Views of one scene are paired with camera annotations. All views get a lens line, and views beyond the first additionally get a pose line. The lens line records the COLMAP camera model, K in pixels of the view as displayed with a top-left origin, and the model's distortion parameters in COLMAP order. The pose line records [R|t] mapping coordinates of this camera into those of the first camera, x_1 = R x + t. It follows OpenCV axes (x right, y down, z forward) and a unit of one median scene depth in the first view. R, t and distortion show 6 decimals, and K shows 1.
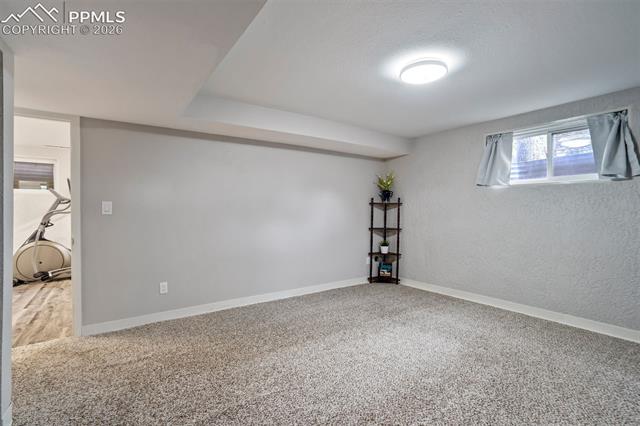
lens RADIAL K [[305.2, 0, 320.0], [0, 305.2, 213.0], [0, 0, 1]] dist [-0.001209, -0.000062]
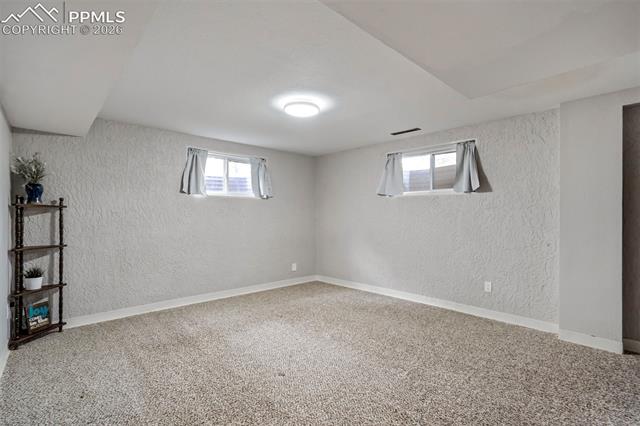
lens RADIAL K [[305.2, 0, 320.0], [0, 305.2, 213.0], [0, 0, 1]] dist [-0.001209, -0.000062]
pose [[-0.119193, 0.014085, 0.992771, -0.455081], [0.018148, 0.999763, -0.012006, 0.001492], [-0.992705, 0.016586, -0.119421, 0.530808]]
